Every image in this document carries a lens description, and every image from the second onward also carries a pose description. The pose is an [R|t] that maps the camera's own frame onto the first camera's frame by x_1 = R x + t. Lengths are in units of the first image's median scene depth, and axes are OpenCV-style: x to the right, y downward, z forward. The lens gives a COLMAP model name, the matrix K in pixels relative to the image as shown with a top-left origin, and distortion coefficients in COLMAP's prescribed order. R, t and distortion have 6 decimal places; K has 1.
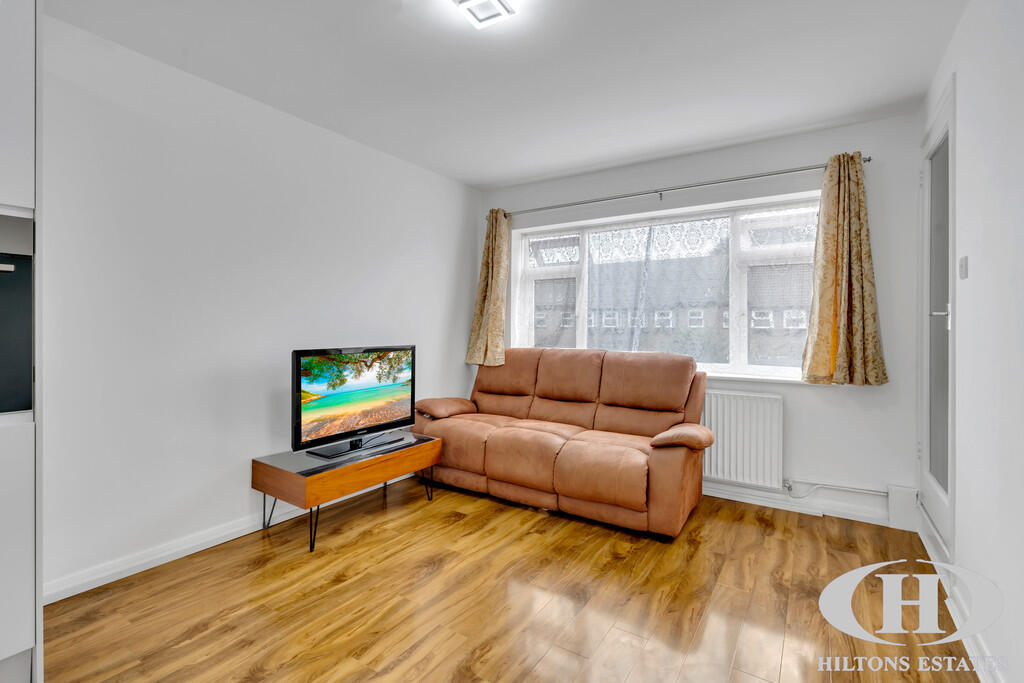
lens RADIAL K [[475.4, 0, 513.7], [0, 475.4, 326.7], [0, 0, 1]] dist [0.000344, 0.000156]
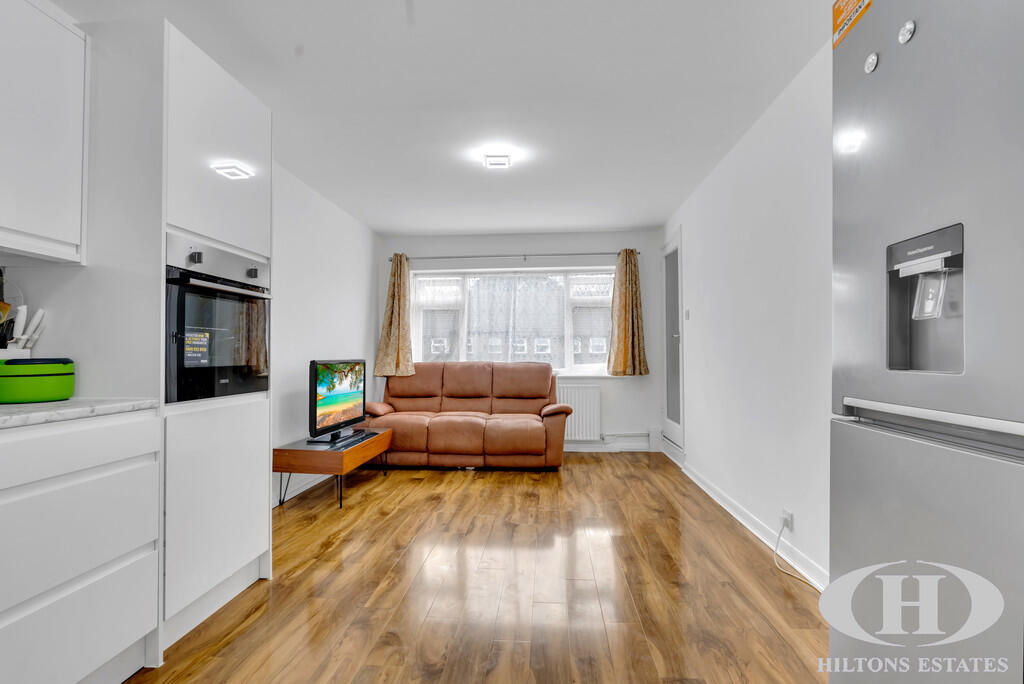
lens RADIAL K [[468.2, 0, 512.0], [0, 468.2, 342.0], [0, 0, 1]] dist [0.000403, 0.000016]
pose [[0.884506, 0.001082, 0.466528, -0.518797], [0.008453, 0.999796, -0.018346, 0.021792], [-0.466453, 0.020171, 0.884316, -0.357130]]
